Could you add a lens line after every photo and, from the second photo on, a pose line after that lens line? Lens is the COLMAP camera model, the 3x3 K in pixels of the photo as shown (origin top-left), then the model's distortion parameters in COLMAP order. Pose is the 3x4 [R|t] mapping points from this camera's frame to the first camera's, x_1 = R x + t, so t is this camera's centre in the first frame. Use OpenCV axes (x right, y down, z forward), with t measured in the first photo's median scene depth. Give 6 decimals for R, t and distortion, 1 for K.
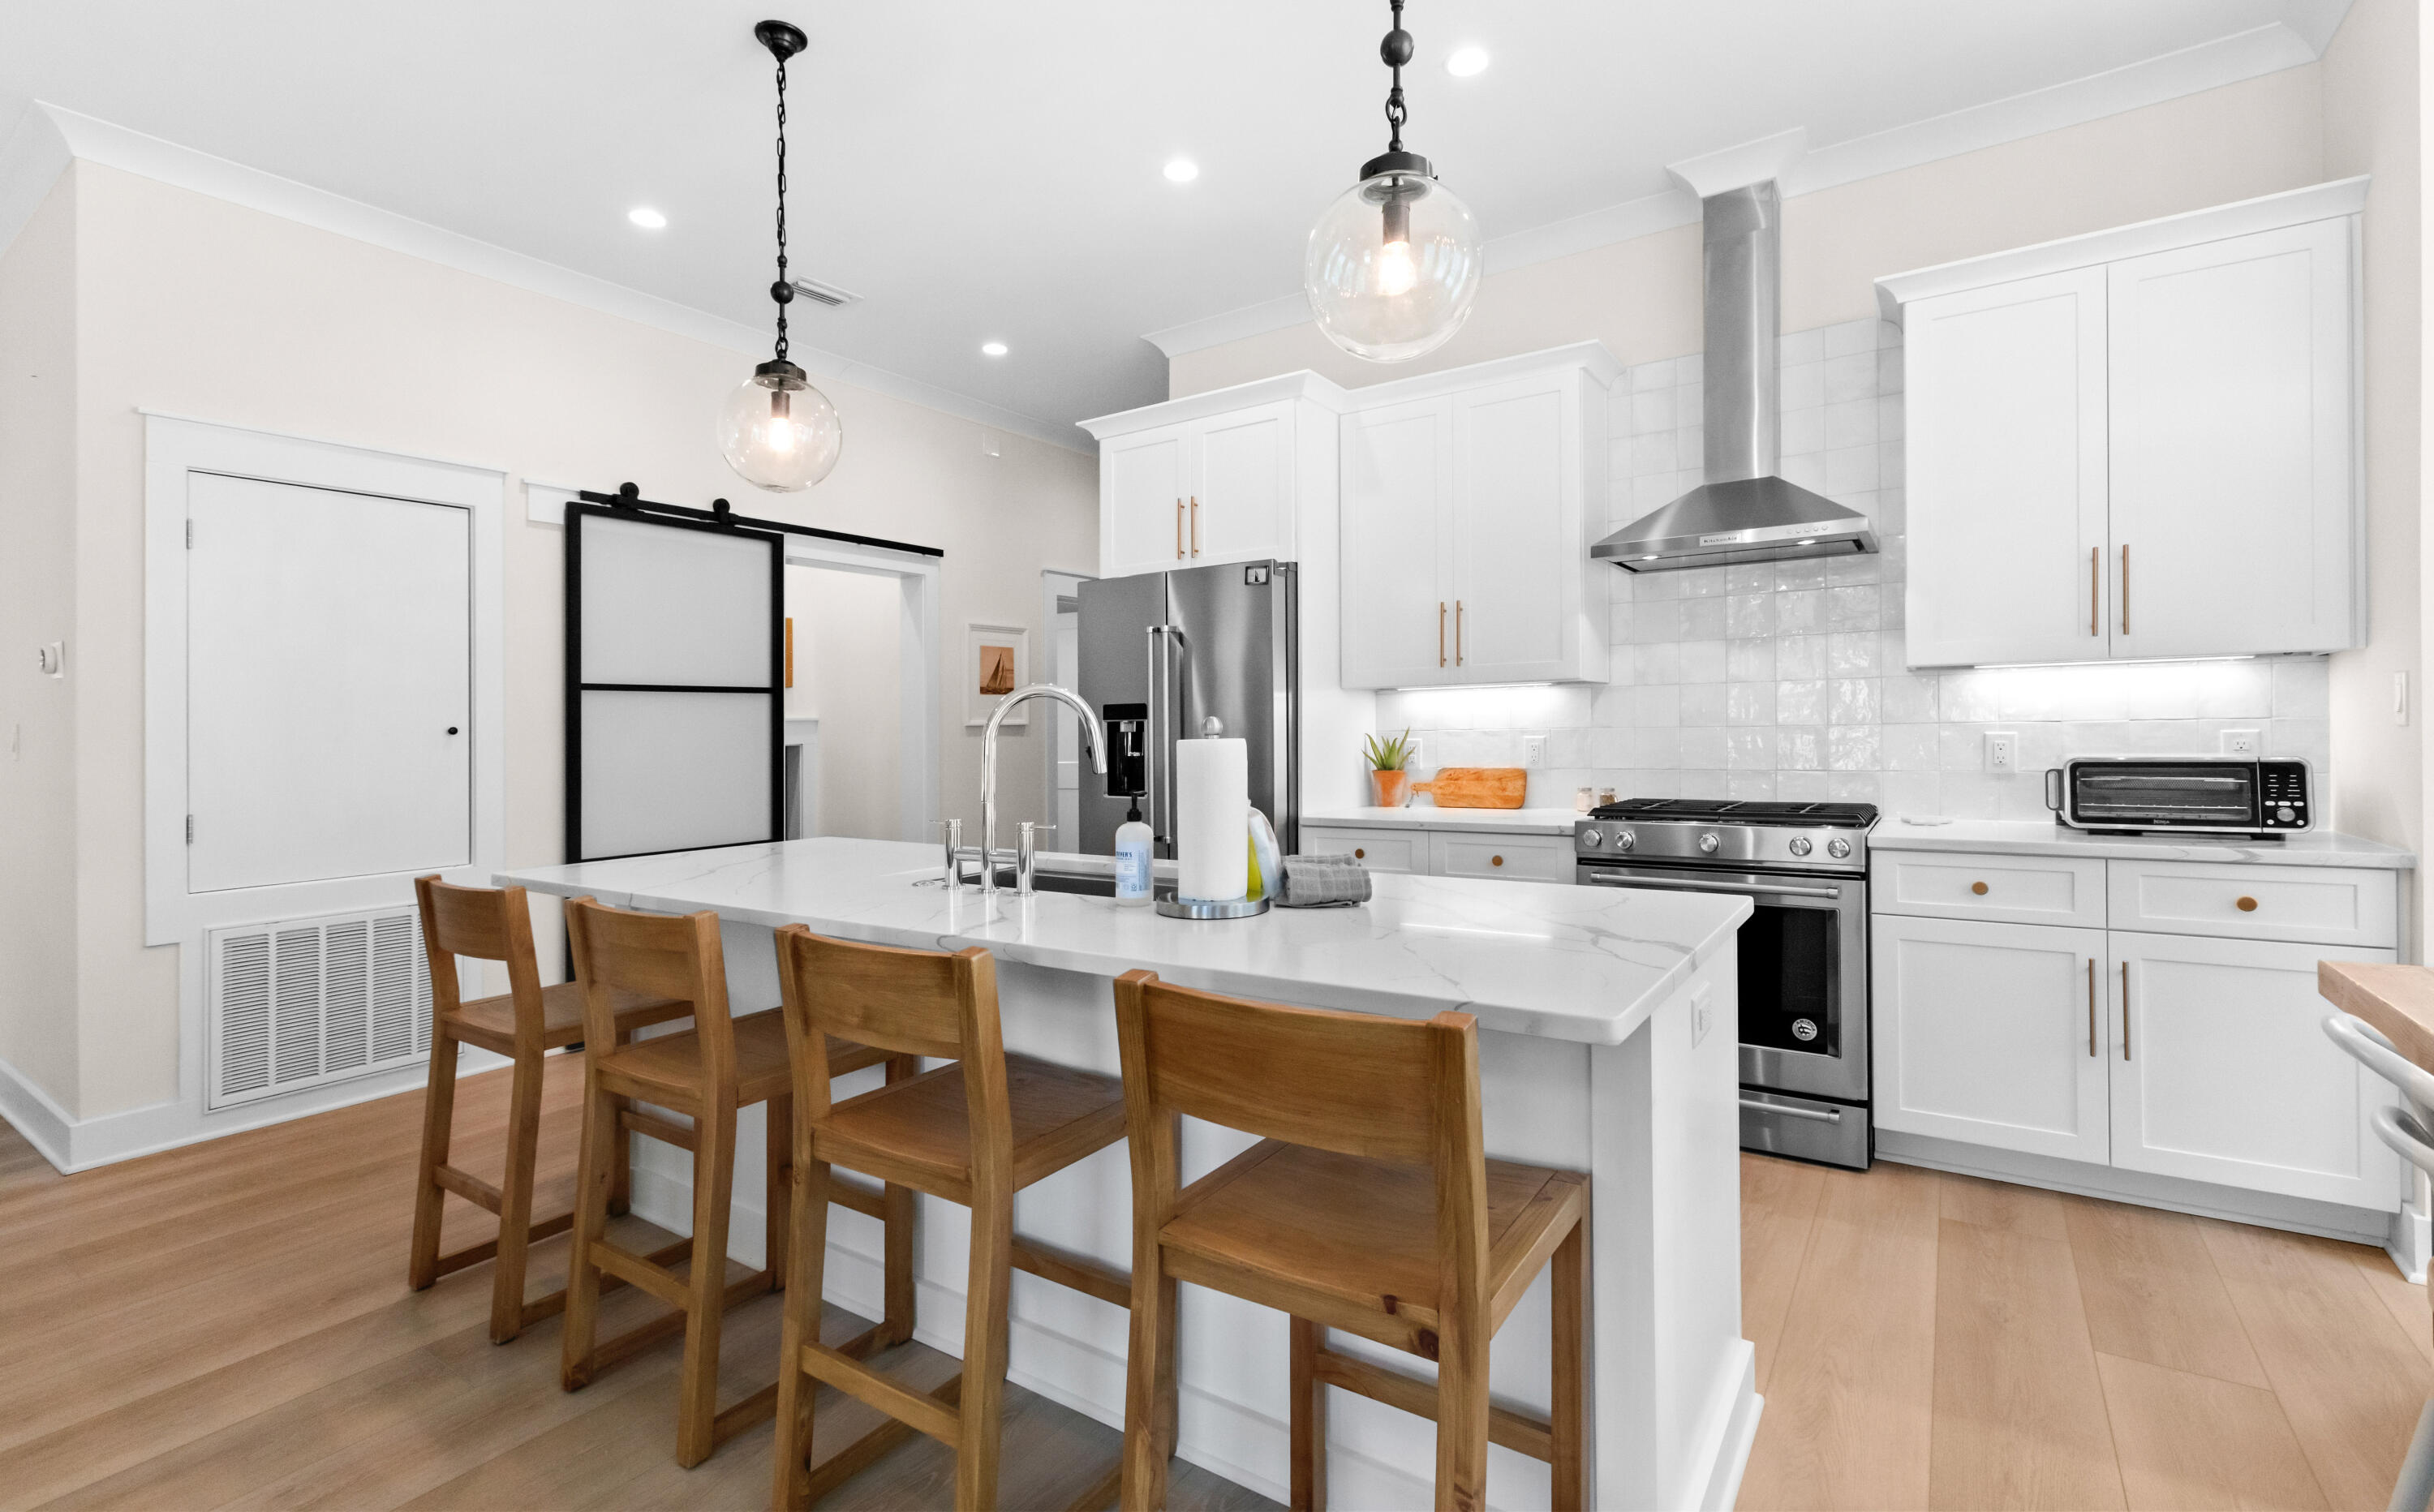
lens RADIAL K [[1073.9, 0, 1221.3], [0, 1073.9, 714.4], [0, 0, 1]] dist [-0.000692, -0.000474]
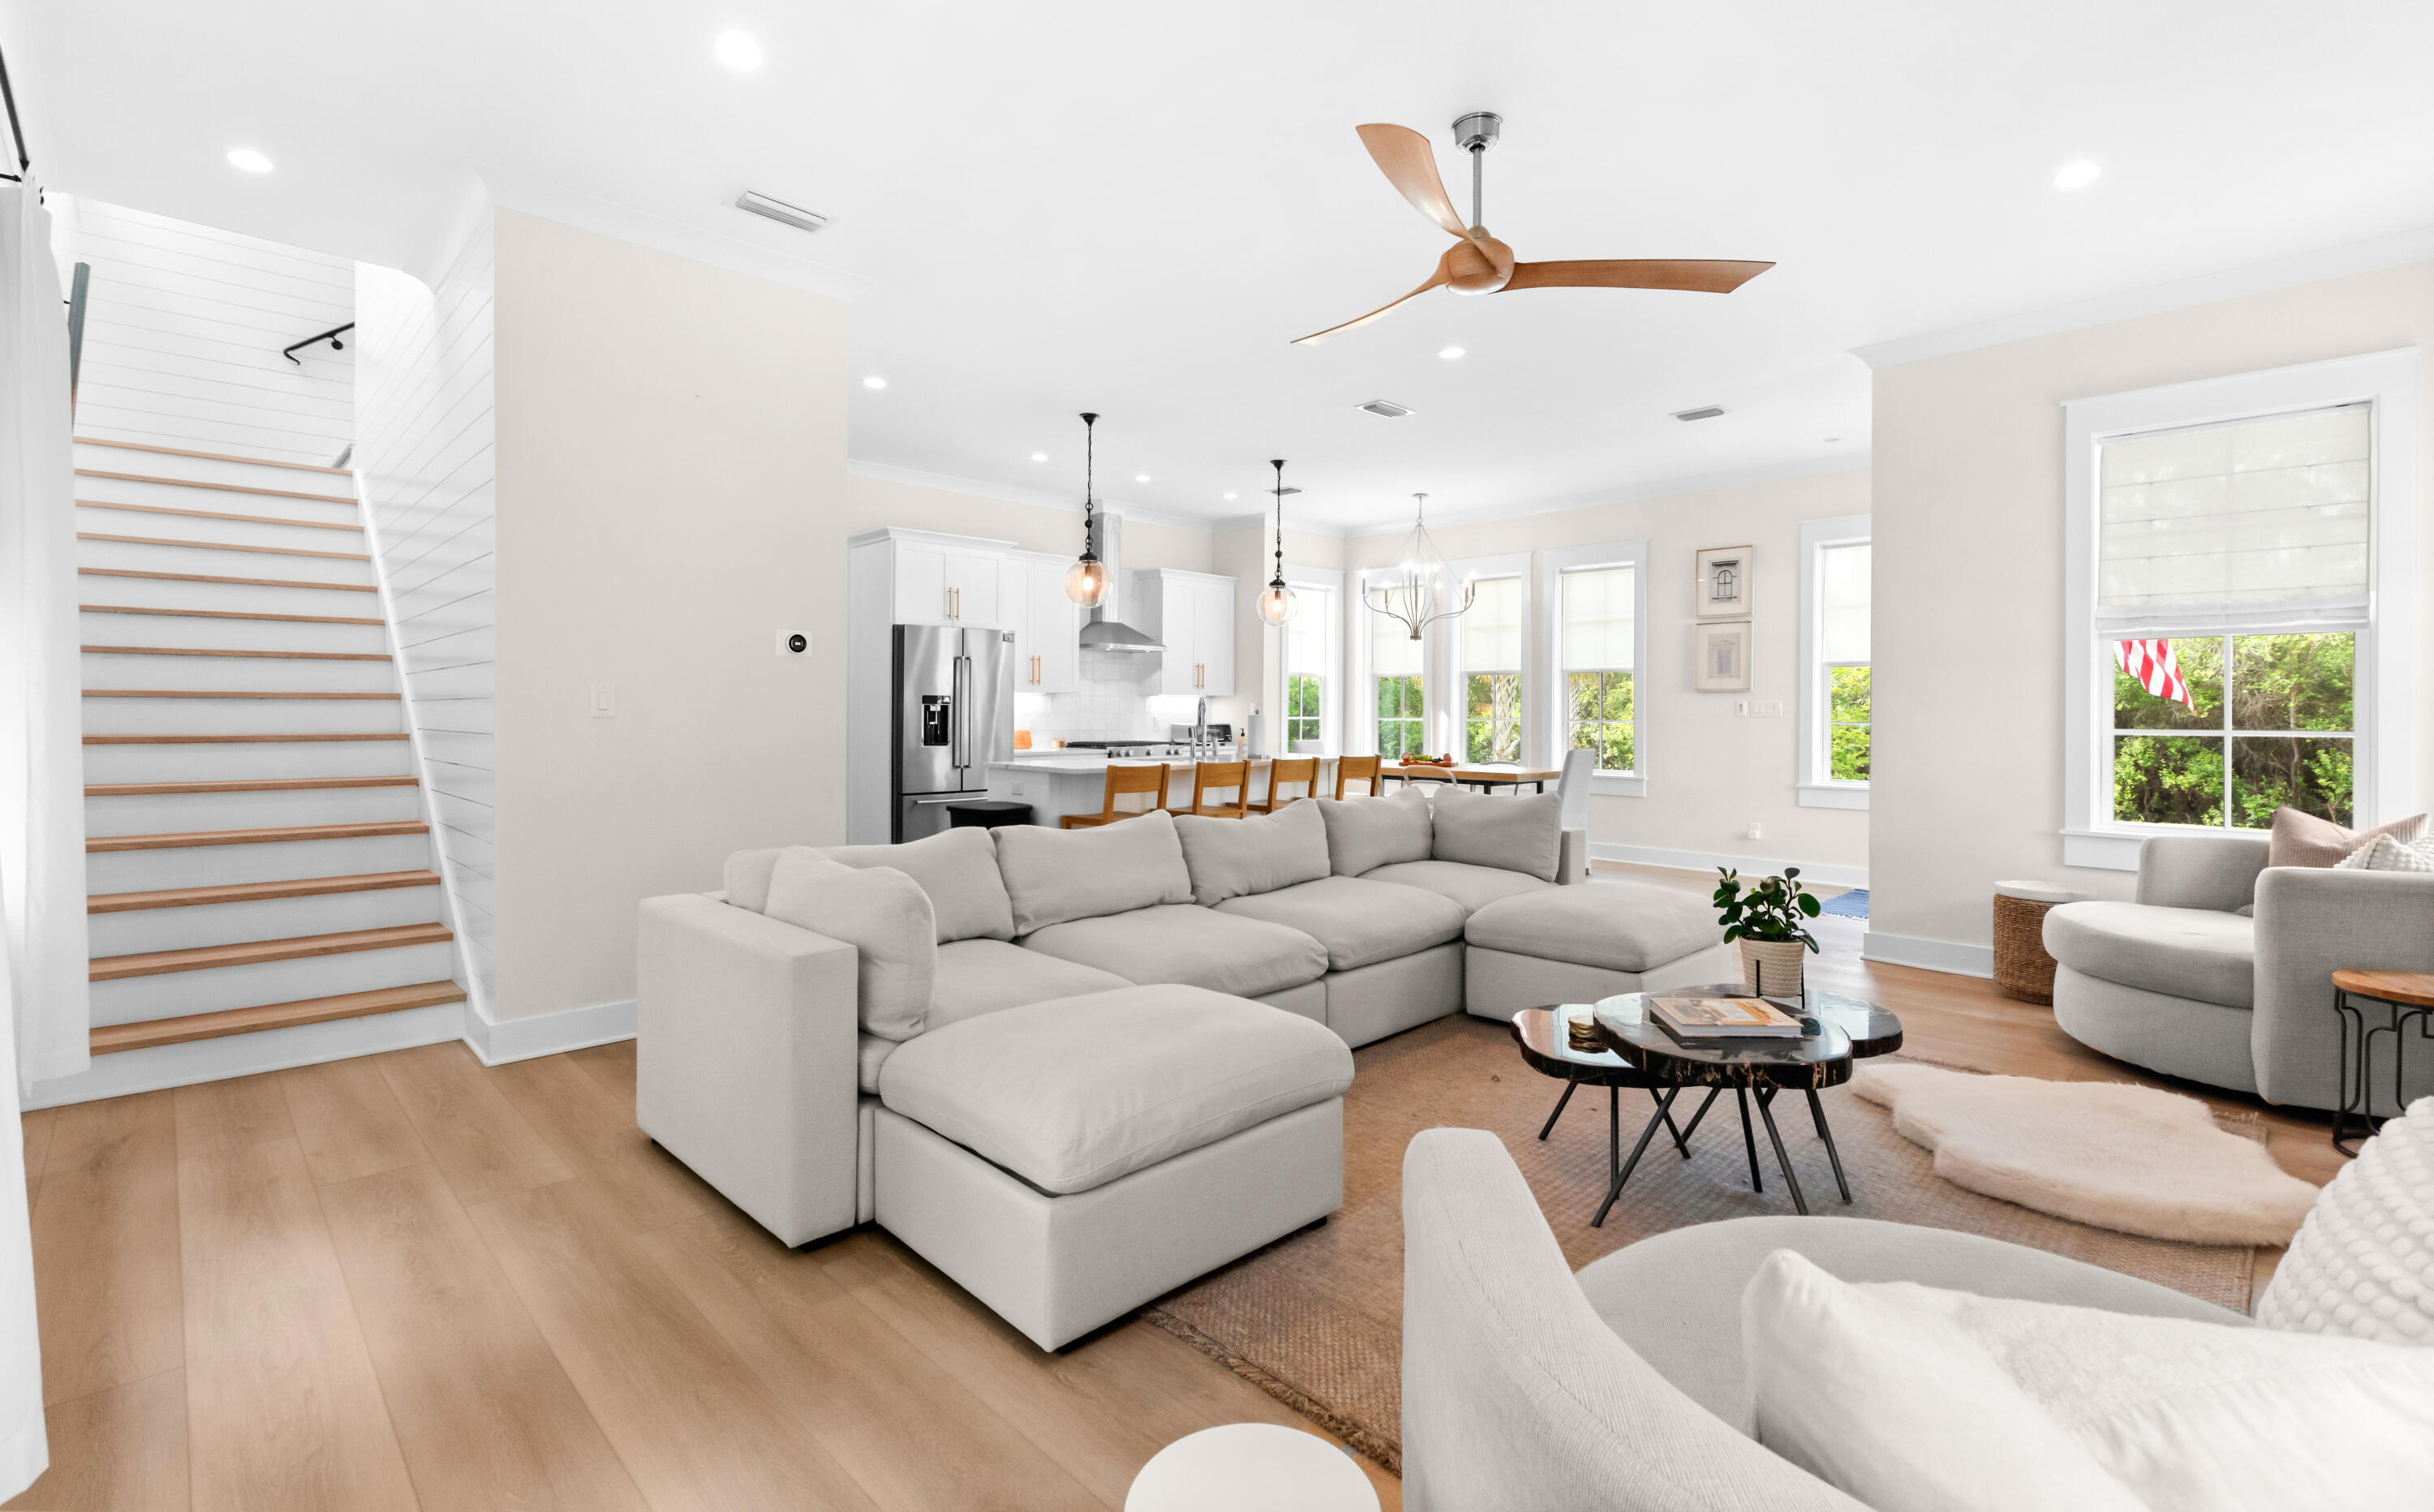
lens RADIAL K [[1090.6, 0, 1216.2], [0, 1090.6, 704.6], [0, 0, 1]] dist [-0.002081, -0.000467]
pose [[0.203264, 0.026749, 0.978759, -2.602492], [-0.021704, 0.999504, -0.022809, 0.055298], [-0.978883, -0.016607, 0.203744, 0.218833]]
